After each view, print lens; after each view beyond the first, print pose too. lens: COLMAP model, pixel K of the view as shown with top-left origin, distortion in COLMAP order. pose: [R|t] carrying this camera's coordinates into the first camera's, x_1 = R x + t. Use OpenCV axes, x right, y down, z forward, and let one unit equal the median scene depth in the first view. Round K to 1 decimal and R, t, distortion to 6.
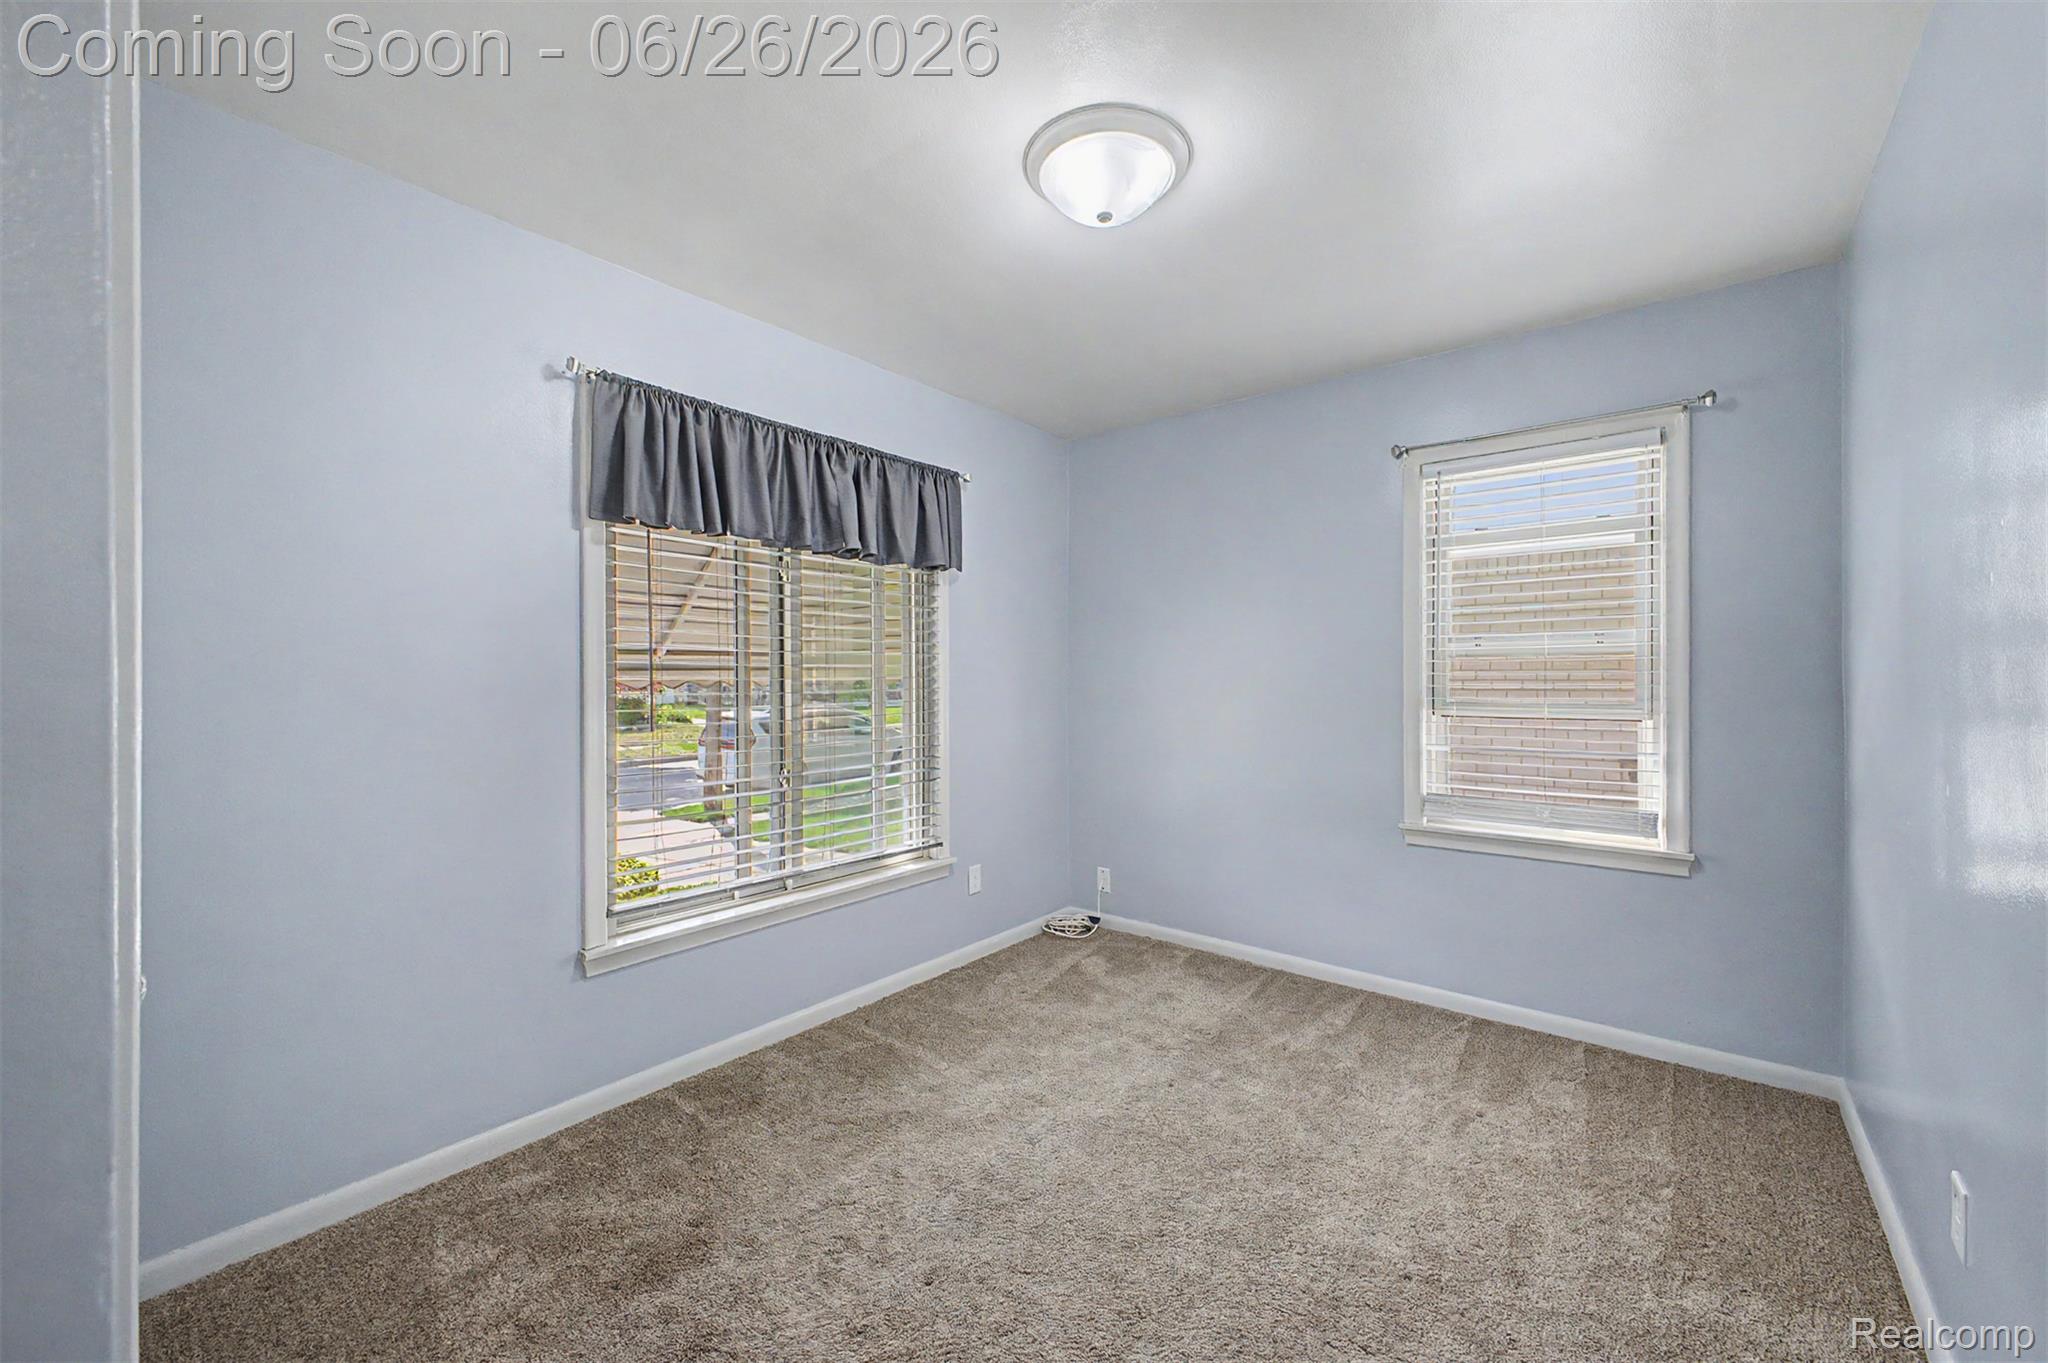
lens RADIAL K [[824.6, 0, 1028.3], [0, 824.6, 678.3], [0, 0, 1]] dist [0.019629, -0.000229]
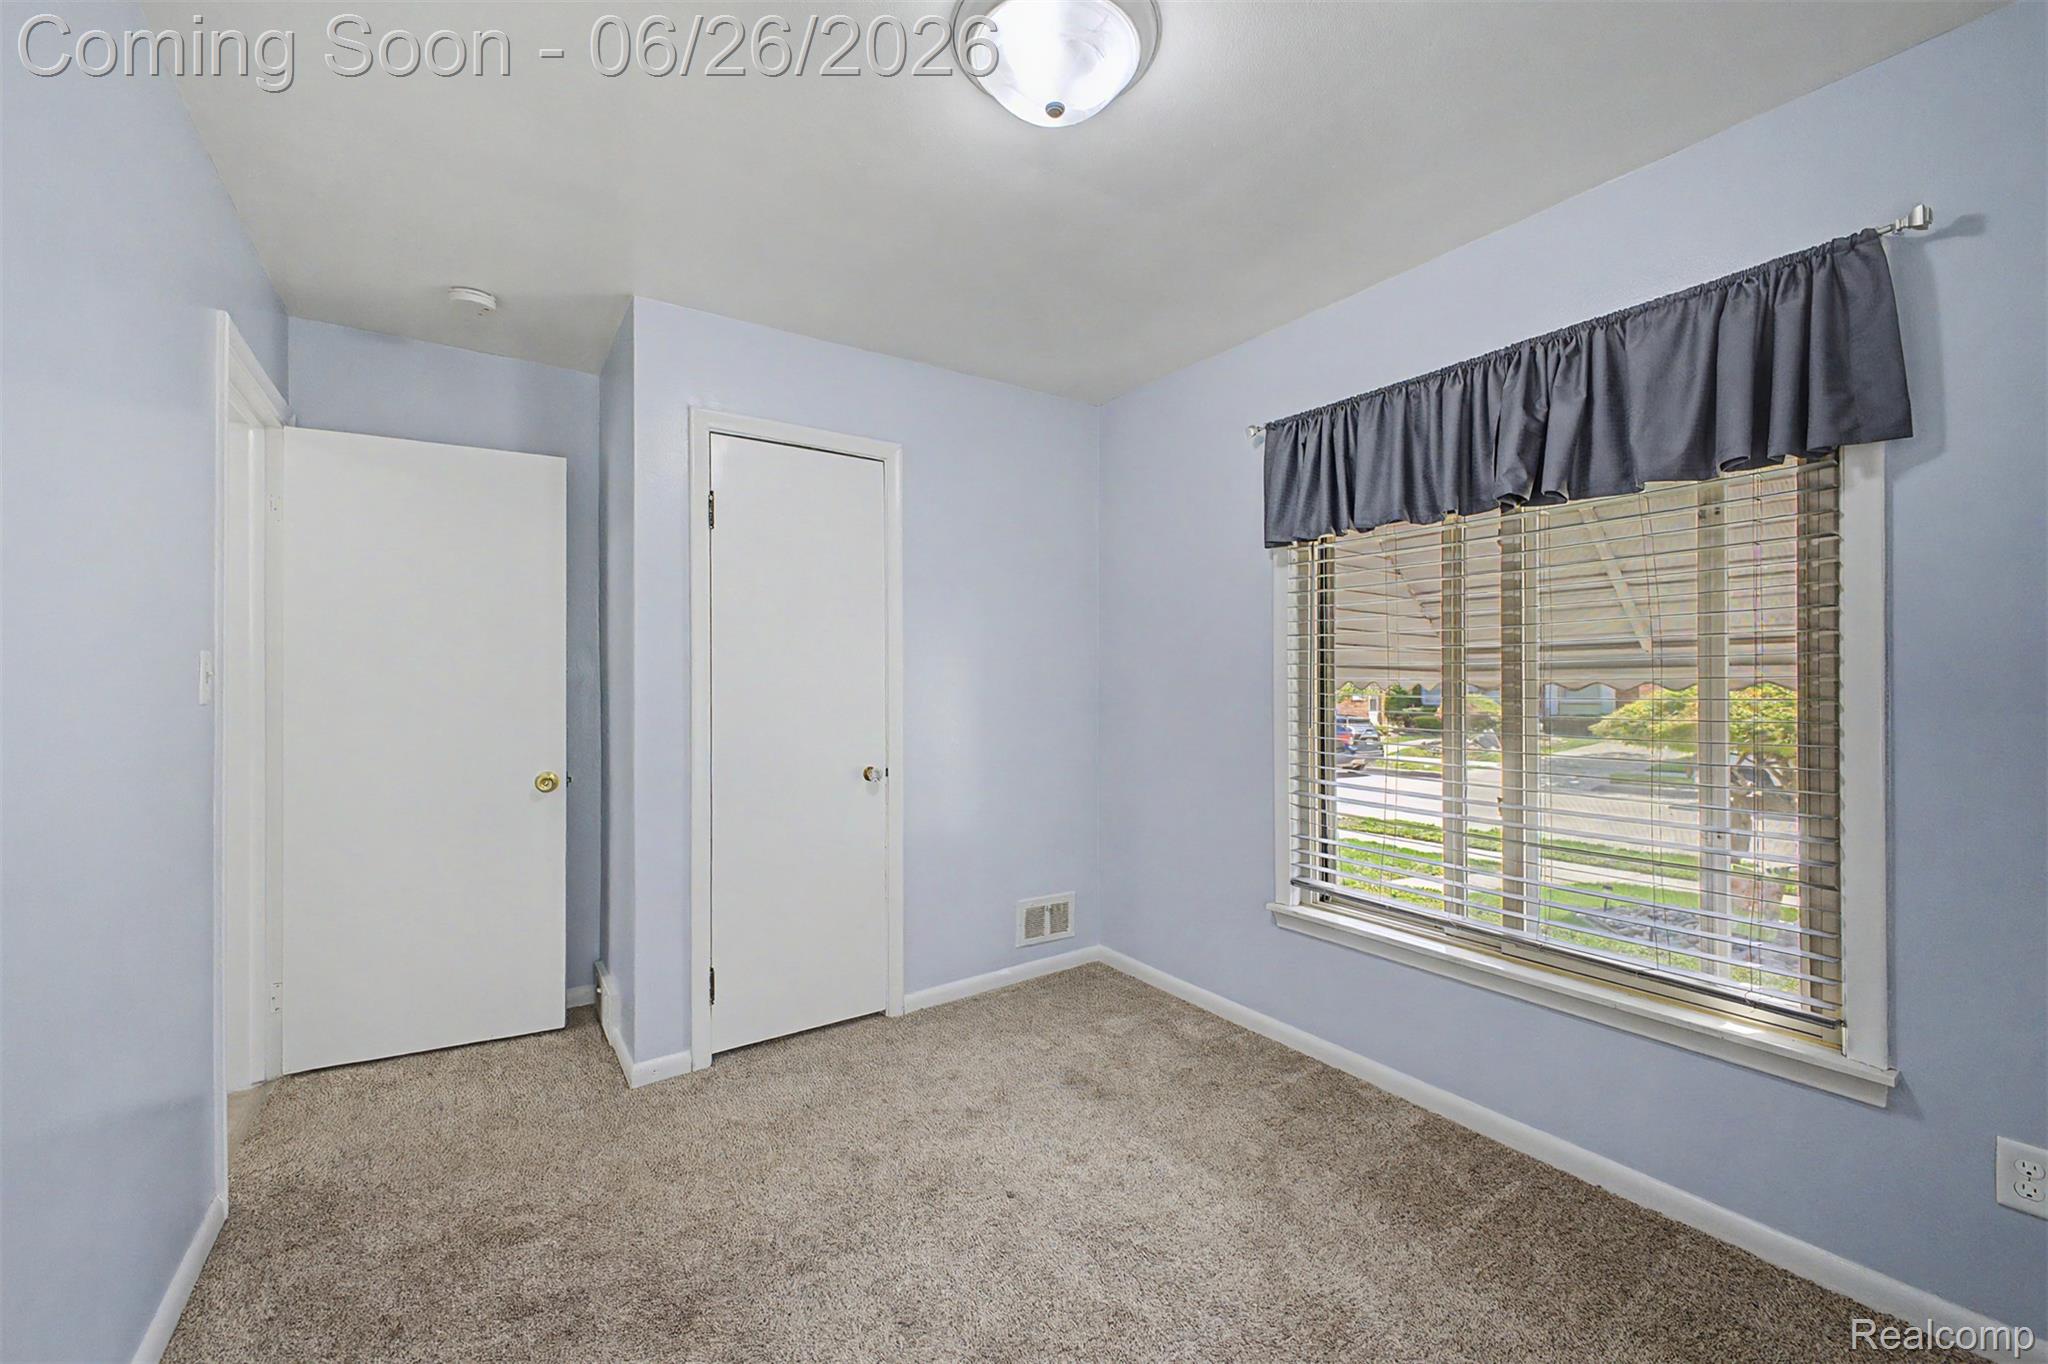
lens RADIAL K [[824.6, 0, 1028.3], [0, 824.6, 678.8], [0, 0, 1]] dist [0.019629, -0.000229]
pose [[-0.294453, 0.003783, -0.955658, 0.609975], [0.003489, 0.999990, 0.002884, -0.004528], [0.955660, -0.002485, -0.294463, 0.844680]]
